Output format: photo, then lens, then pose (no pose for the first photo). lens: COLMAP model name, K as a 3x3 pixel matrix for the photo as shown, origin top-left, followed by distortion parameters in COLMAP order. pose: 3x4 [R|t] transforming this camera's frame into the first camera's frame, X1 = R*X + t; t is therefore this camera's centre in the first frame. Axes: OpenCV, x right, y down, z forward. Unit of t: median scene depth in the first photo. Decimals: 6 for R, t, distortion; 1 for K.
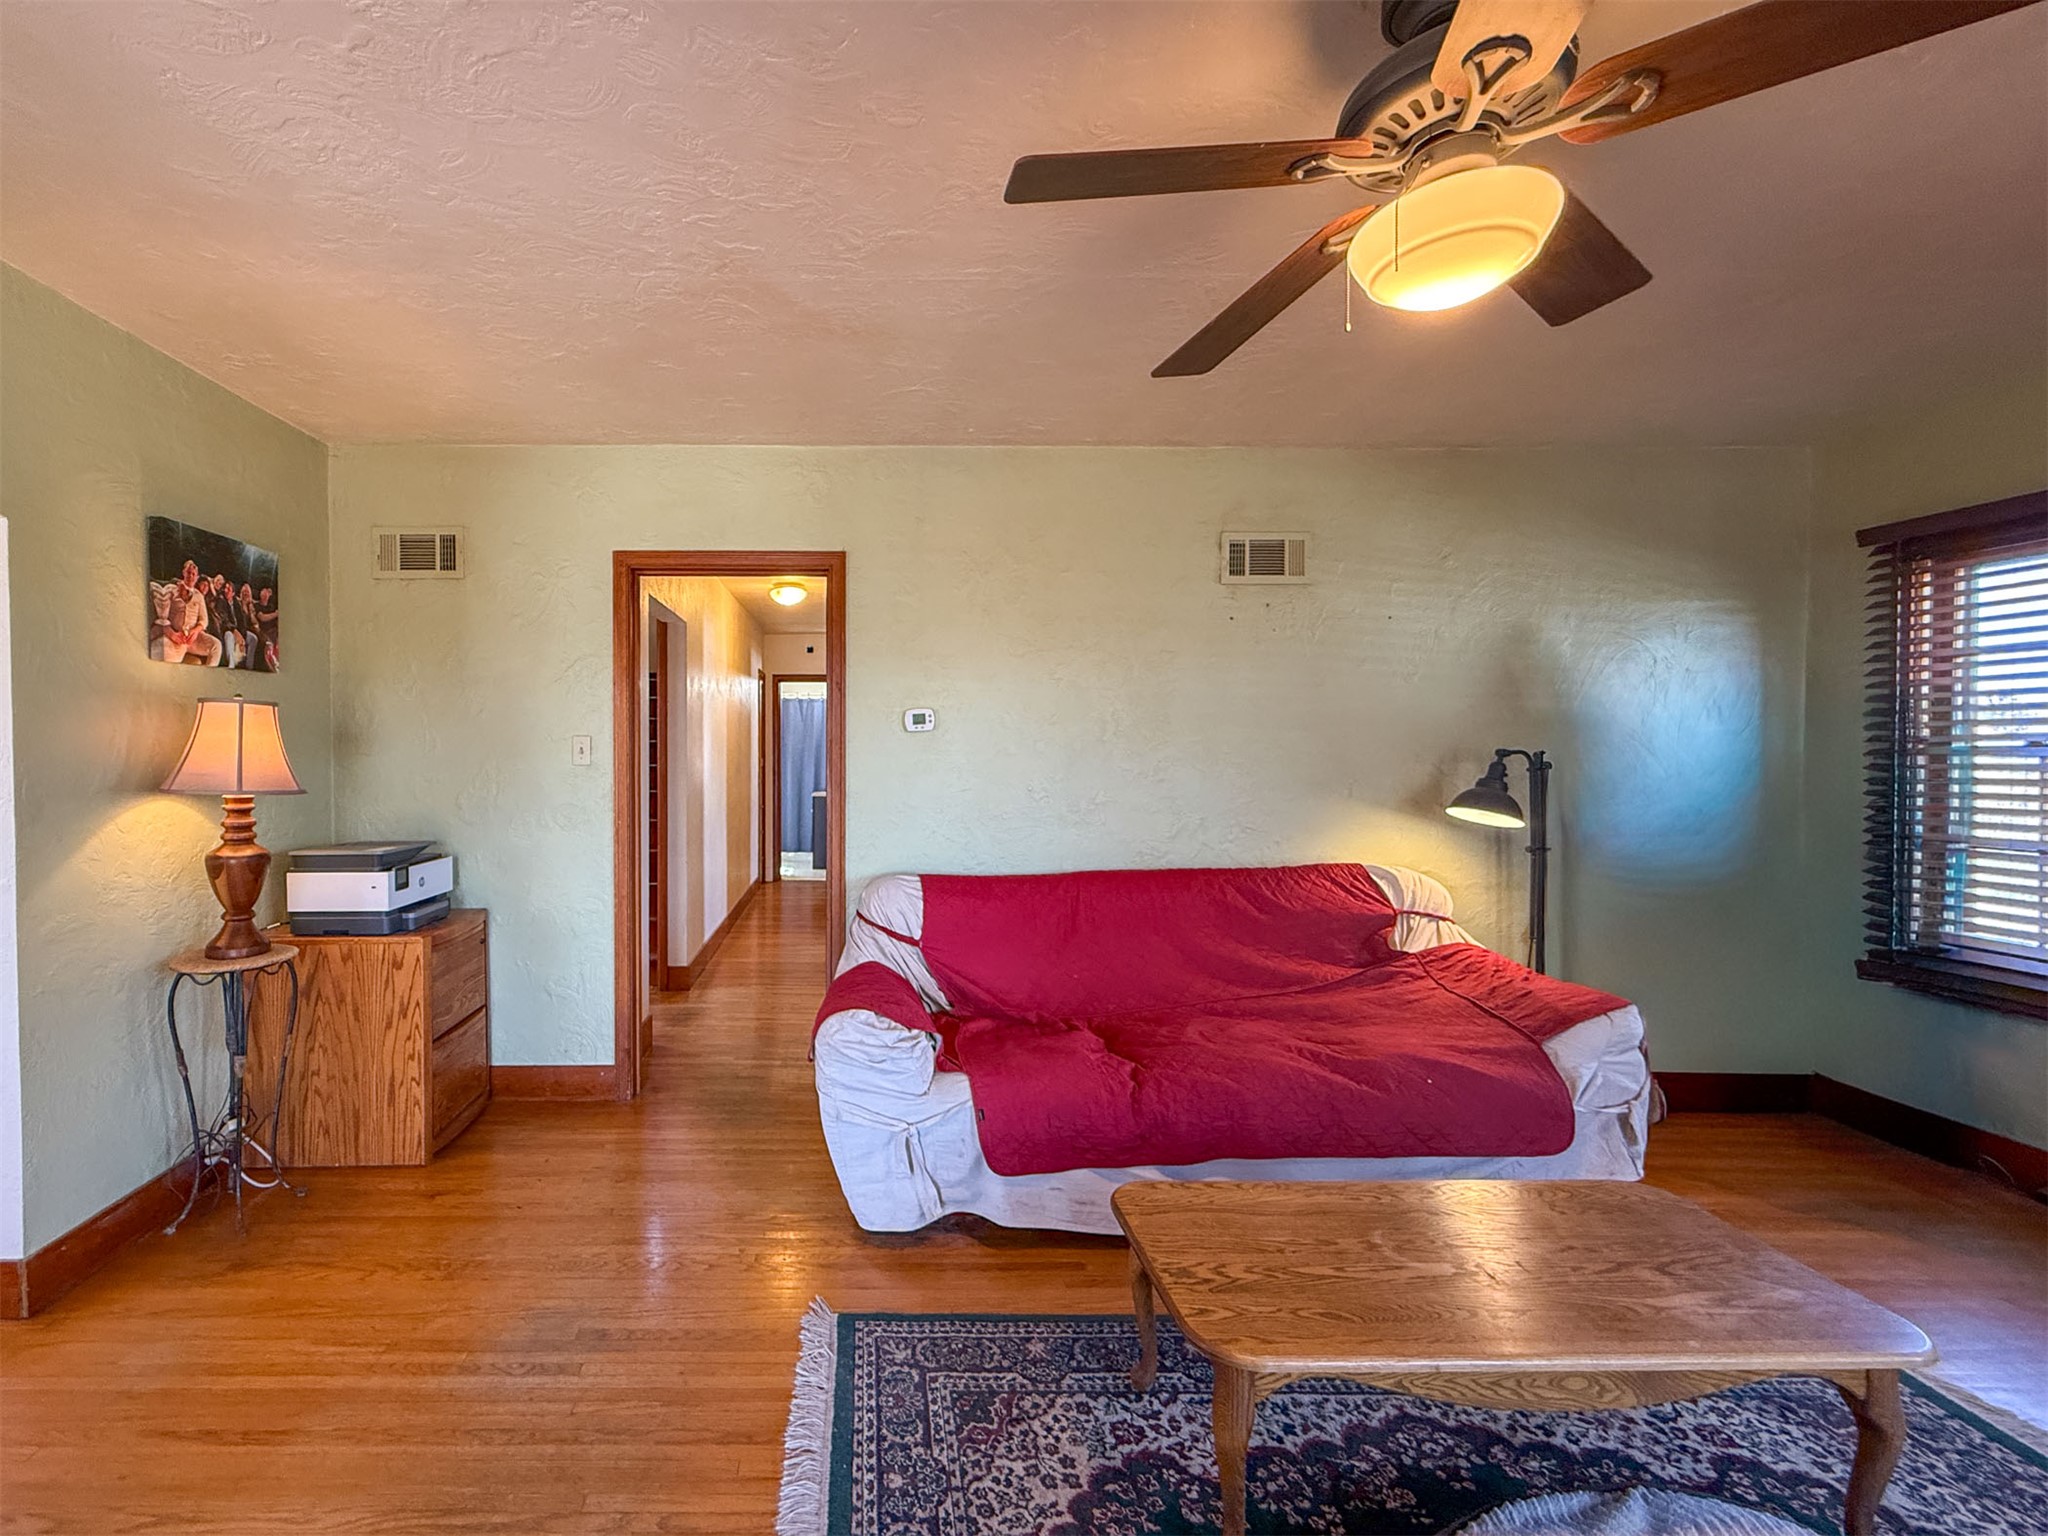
lens RADIAL K [[896.3, 0, 861.9], [0, 896.3, 763.5], [0, 0, 1]] dist [0.006061, -0.001103]
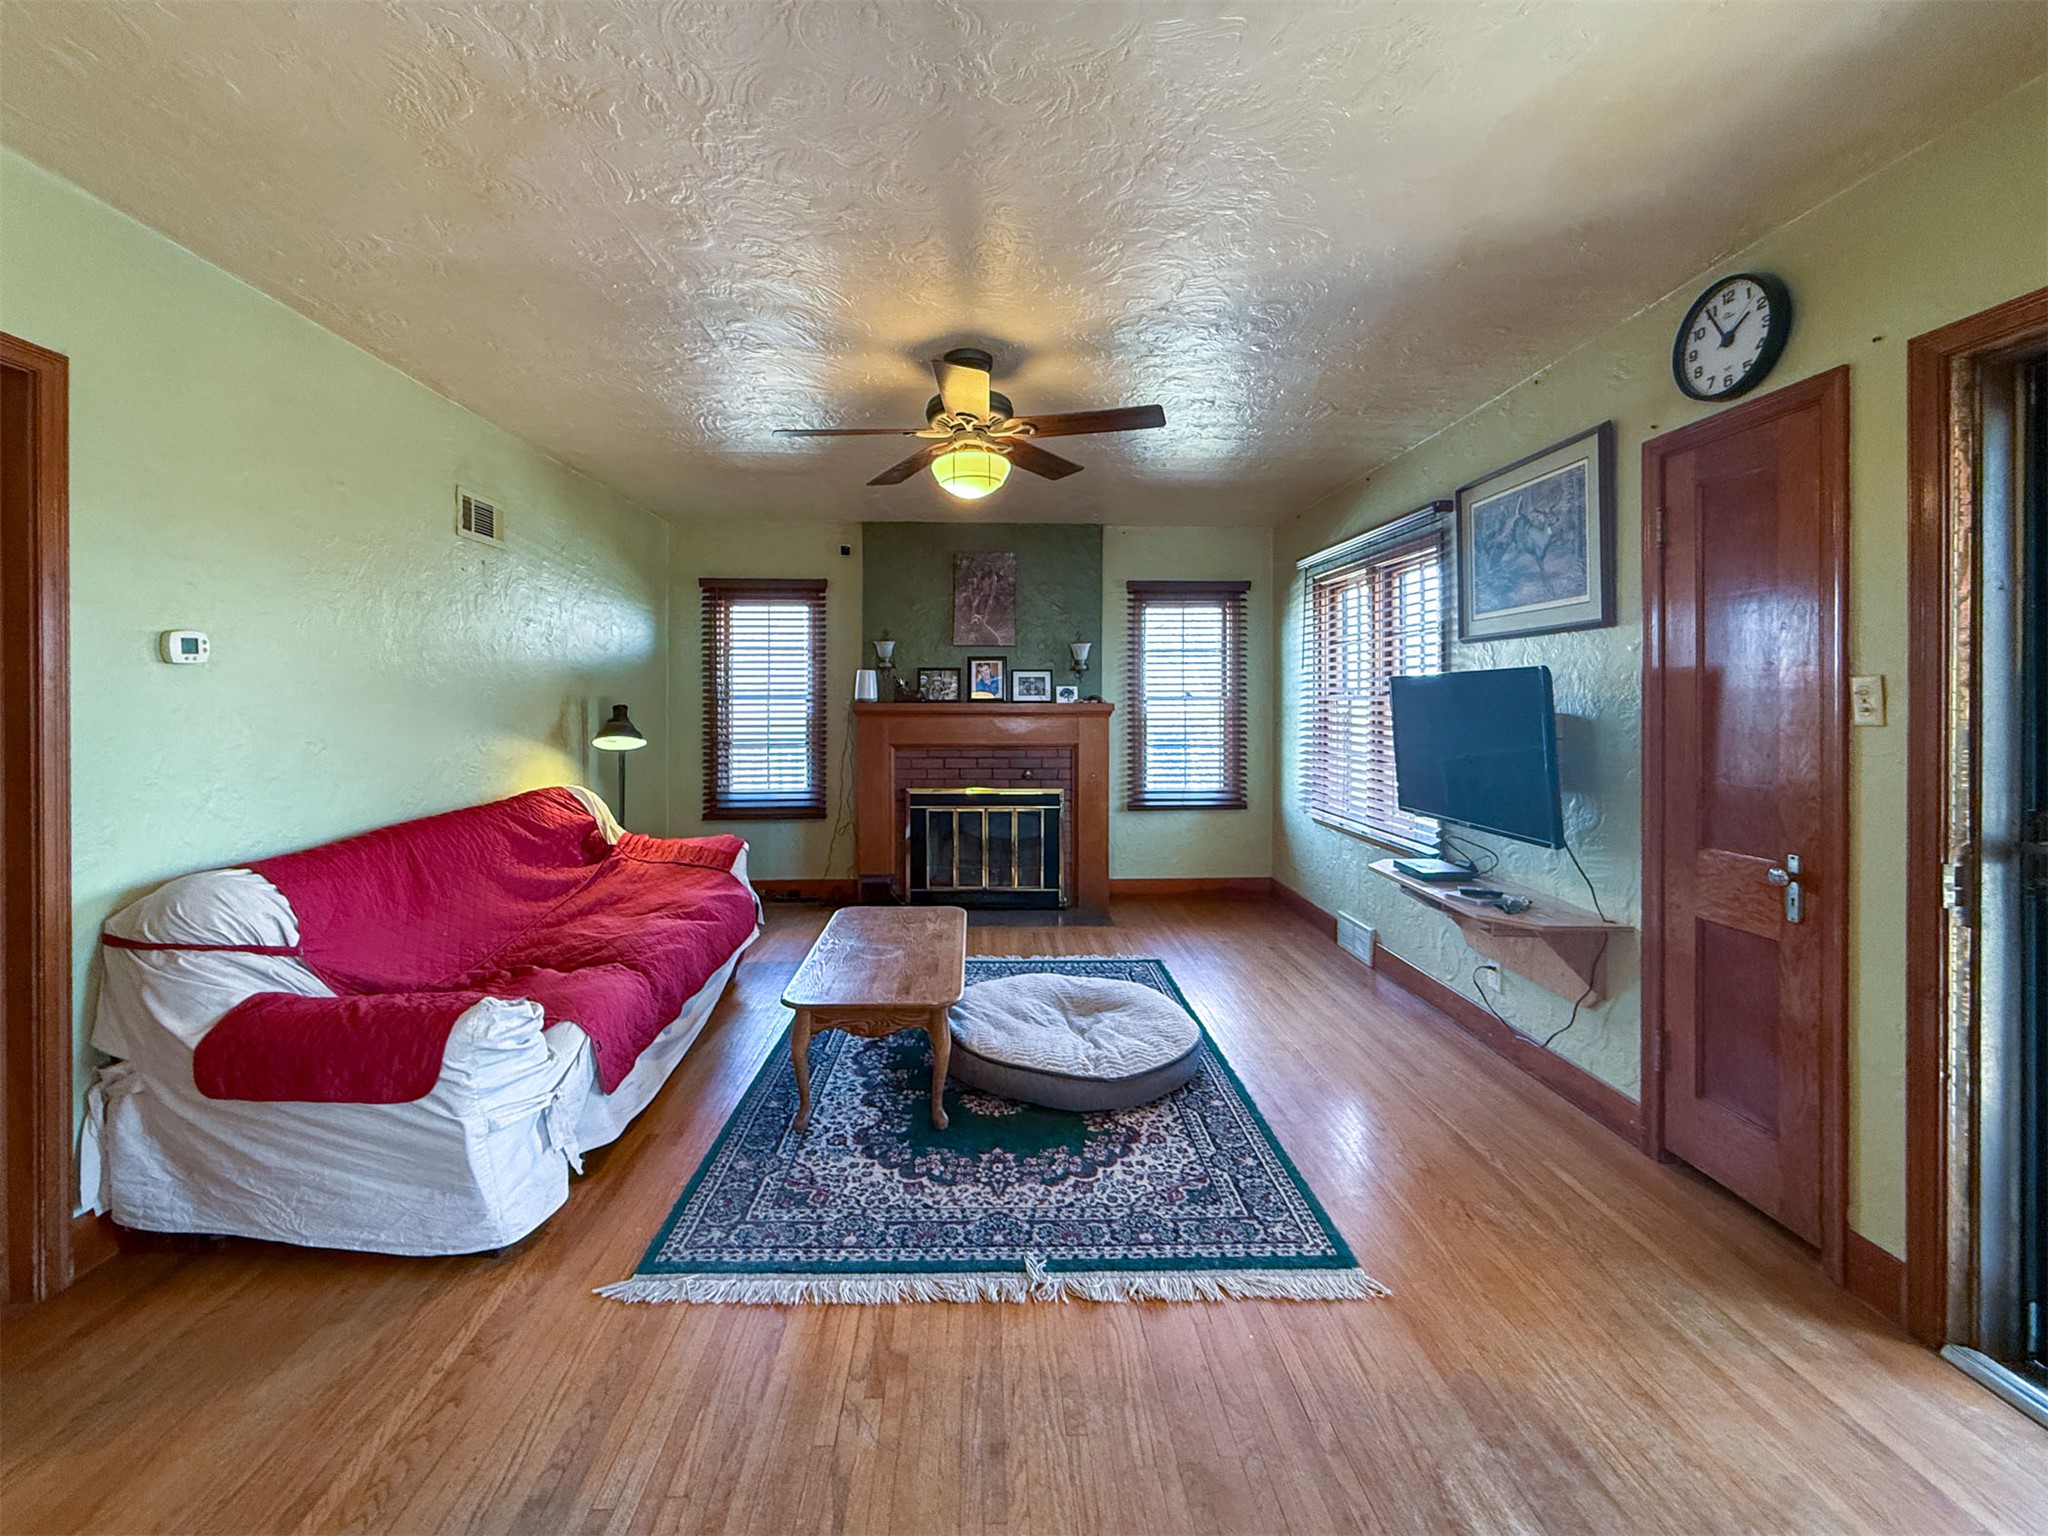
lens RADIAL K [[841.9, 0, 1017.8], [0, 841.9, 697.7], [0, 0, 1]] dist [-0.004687, 0.000306]
pose [[-0.042027, 0.001896, 0.999115, -0.727306], [0.012584, 0.999920, -0.001368, -0.001314], [-0.999037, 0.012515, -0.042048, 0.472644]]
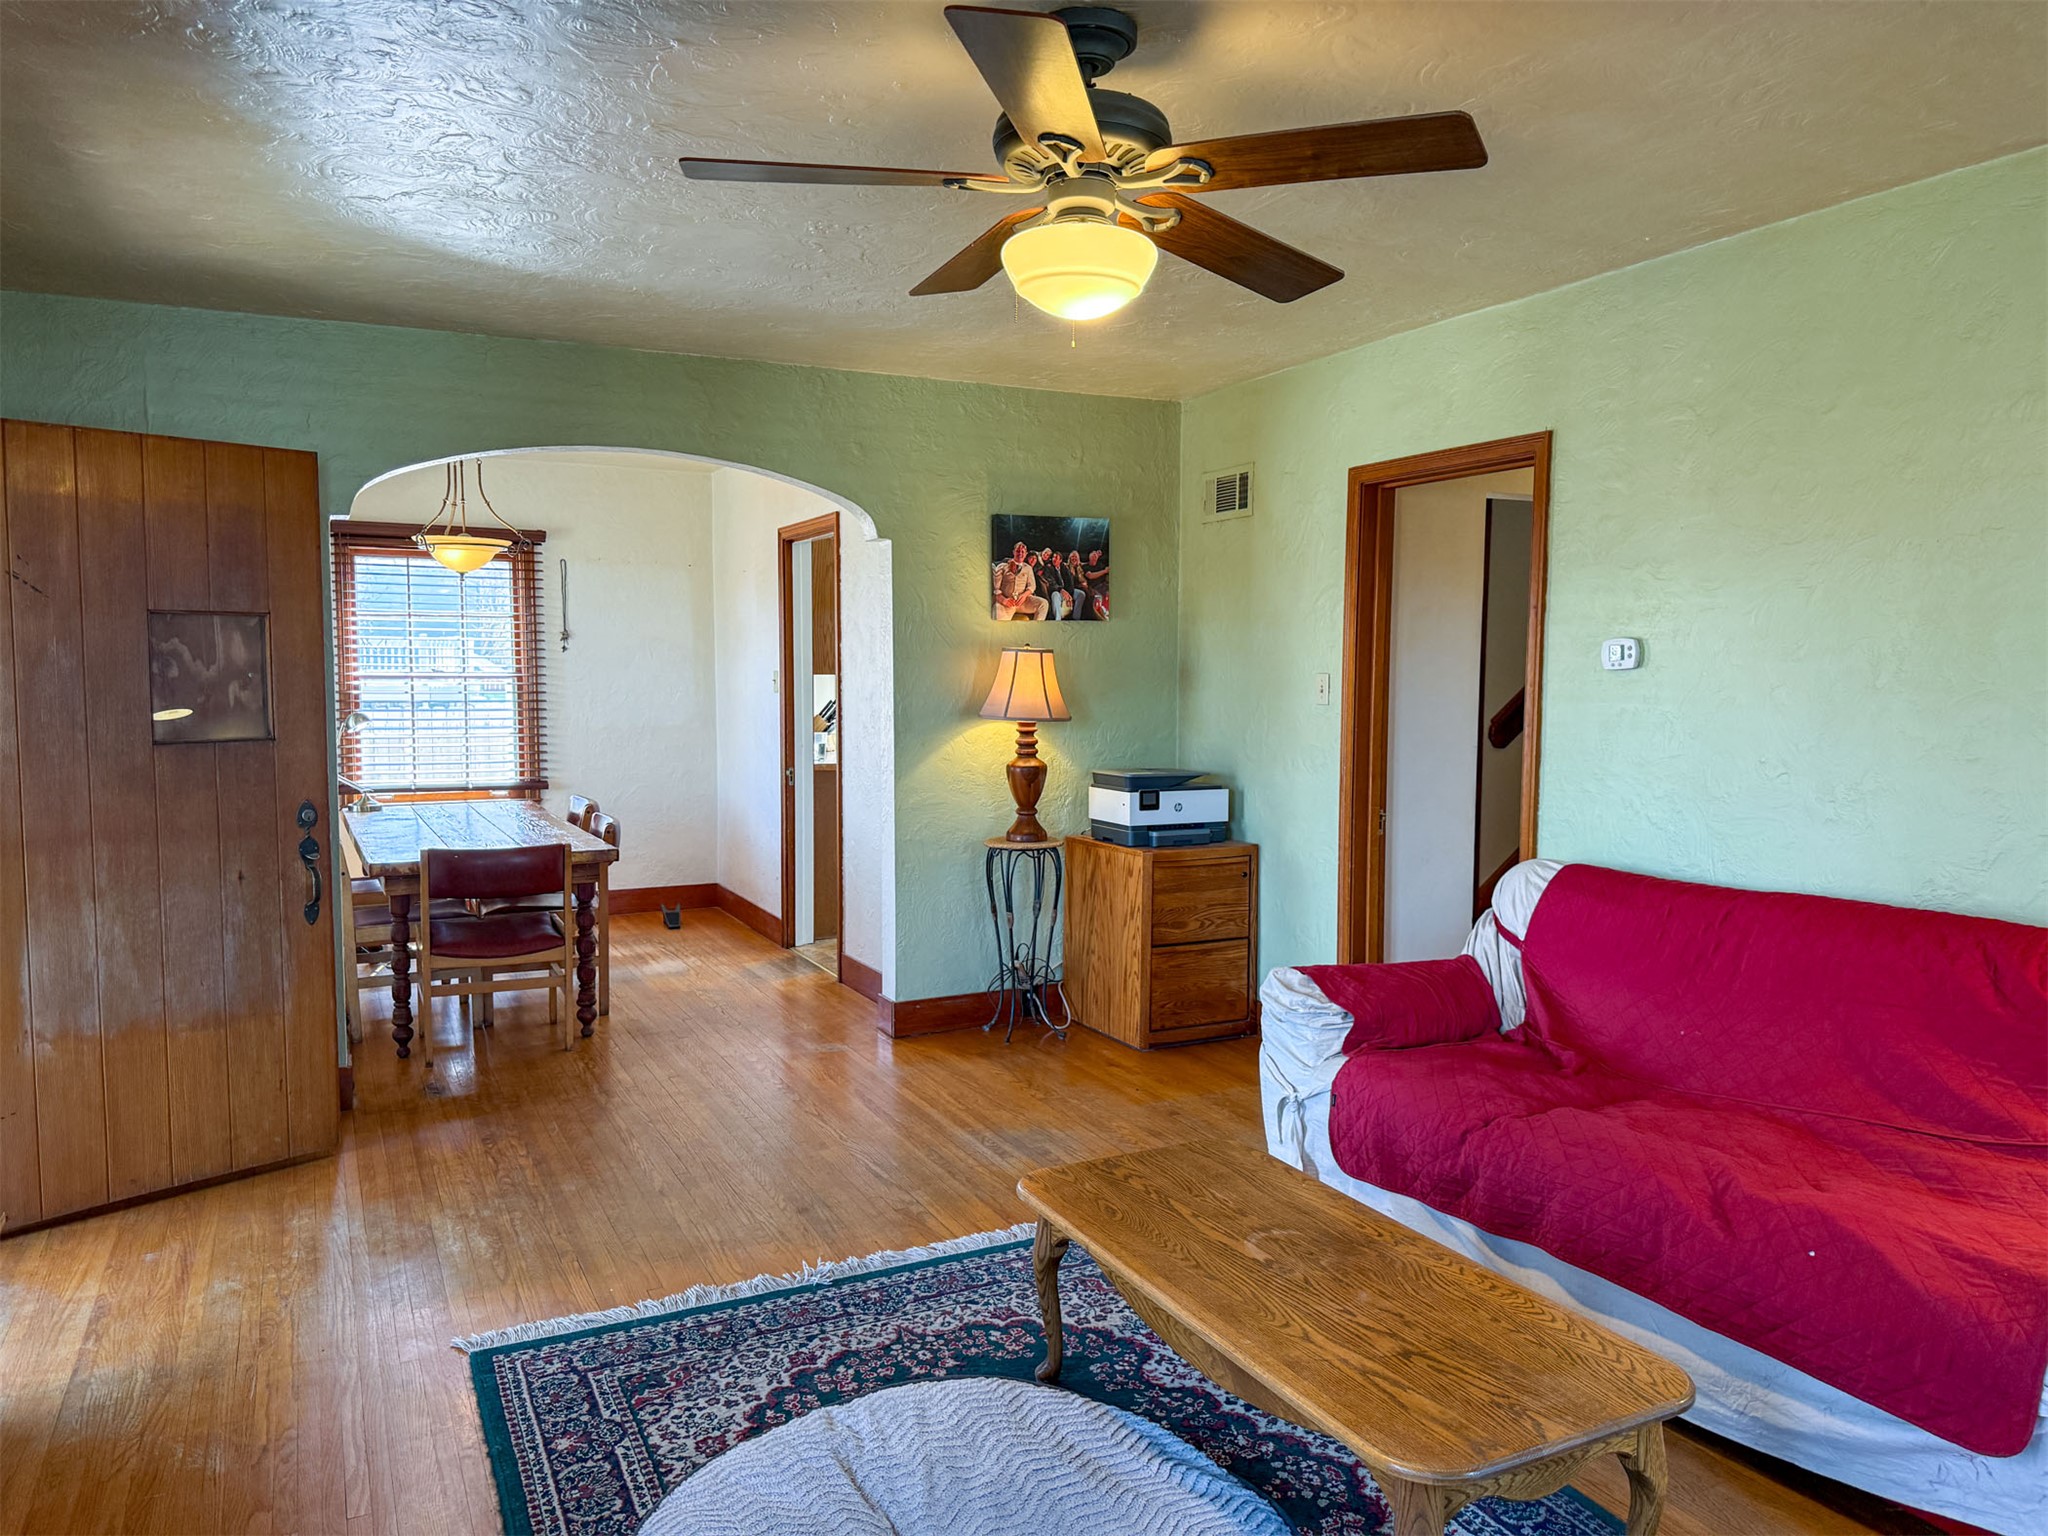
lens RADIAL K [[1453.0, 0, 978.2], [0, 1453.0, 761.3], [0, 0, 1]] dist [0.042563, -0.073852]
pose [[0.411928, 0.062819, -0.909048, 1.117855], [-0.014874, 0.997951, 0.062222, -0.033767], [0.911095, -0.012110, 0.412019, 0.054382]]
